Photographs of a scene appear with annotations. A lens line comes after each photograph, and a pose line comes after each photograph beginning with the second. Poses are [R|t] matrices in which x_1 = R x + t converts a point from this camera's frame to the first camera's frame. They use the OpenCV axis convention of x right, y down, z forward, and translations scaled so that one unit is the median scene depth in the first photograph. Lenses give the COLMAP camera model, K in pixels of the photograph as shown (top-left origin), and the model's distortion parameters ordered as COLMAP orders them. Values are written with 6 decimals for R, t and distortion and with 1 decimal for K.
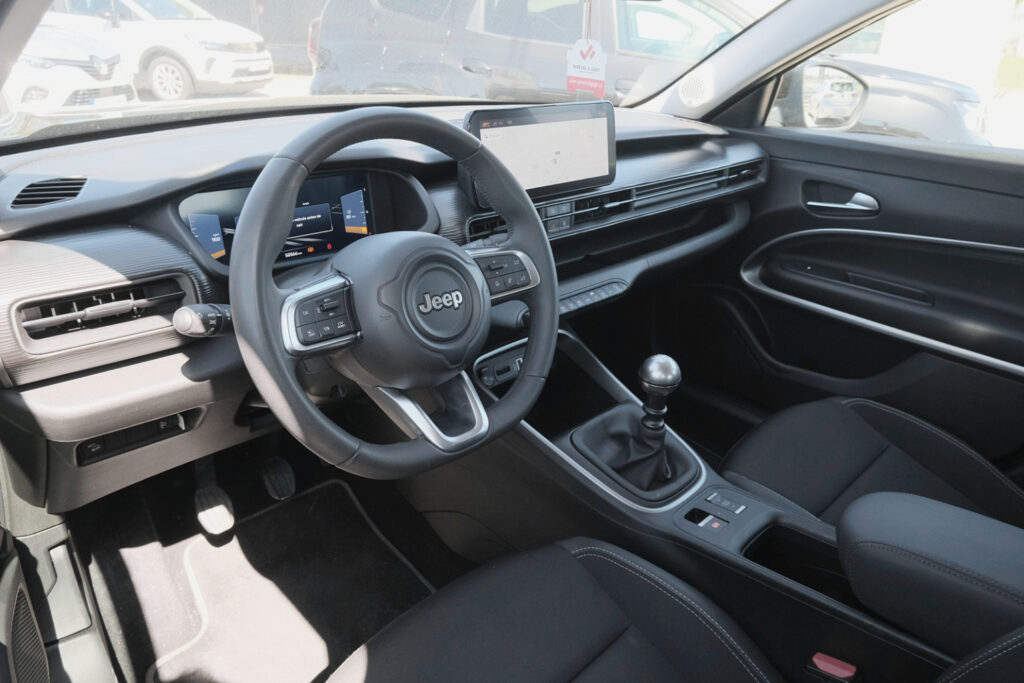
lens RADIAL K [[676.1, 0, 512.0], [0, 676.1, 341.5], [0, 0, 1]] dist [0.000782, 0.000578]
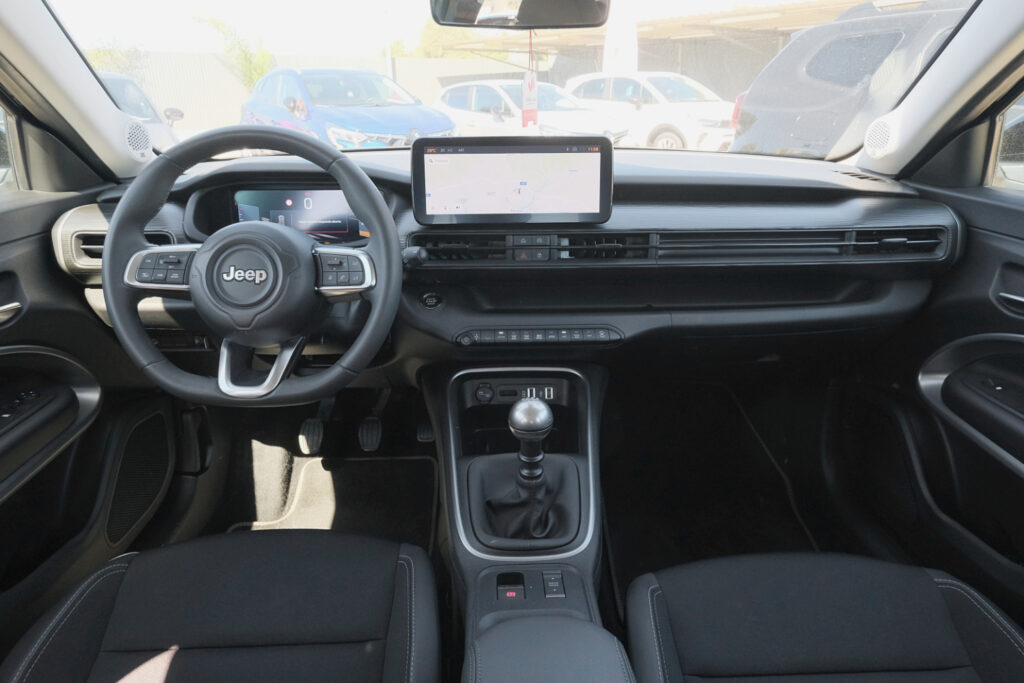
lens RADIAL K [[631.2, 0, 512.0], [0, 631.2, 341.5], [0, 0, 1]] dist [-0.000046, 0.001073]
pose [[0.747878, 0.202560, -0.632177, 0.728649], [-0.253995, 0.967160, 0.009414, -0.054947], [0.613323, 0.153529, 0.774767, 0.298945]]
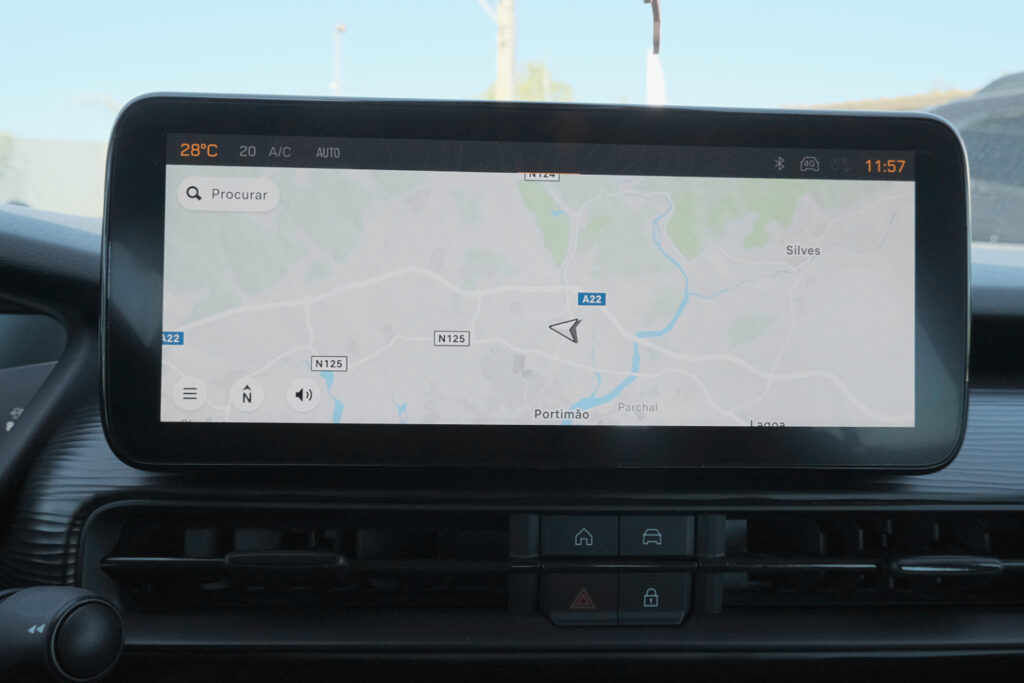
lens RADIAL K [[876.6, 0, 512.0], [0, 876.6, 341.5], [0, 0, 1]] dist [0.002531, 0.007528]
pose [[0.761189, 0.065844, -0.645179, 0.253646], [-0.270623, 0.936327, -0.223728, -0.195030], [0.589368, 0.344900, 0.730541, 0.790676]]
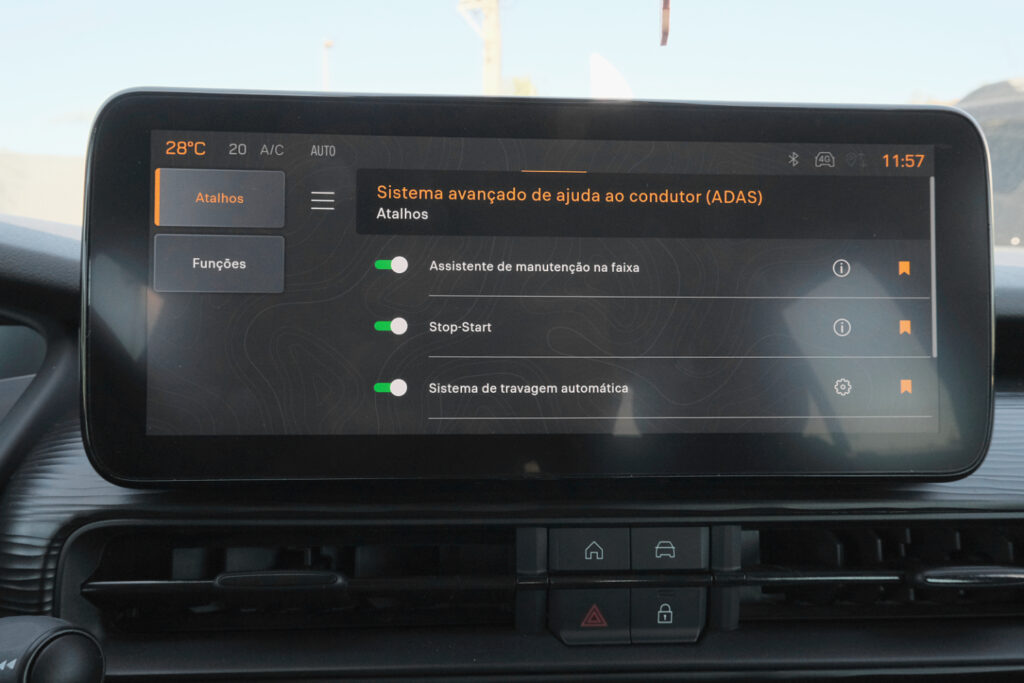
lens RADIAL K [[850.7, 0, 512.0], [0, 850.7, 341.5], [0, 0, 1]] dist [0.034865, -0.006224]
pose [[0.773710, 0.049058, -0.631638, 0.233501], [-0.256740, 0.935742, -0.241811, -0.195952], [0.579187, 0.349258, 0.736588, 0.803507]]
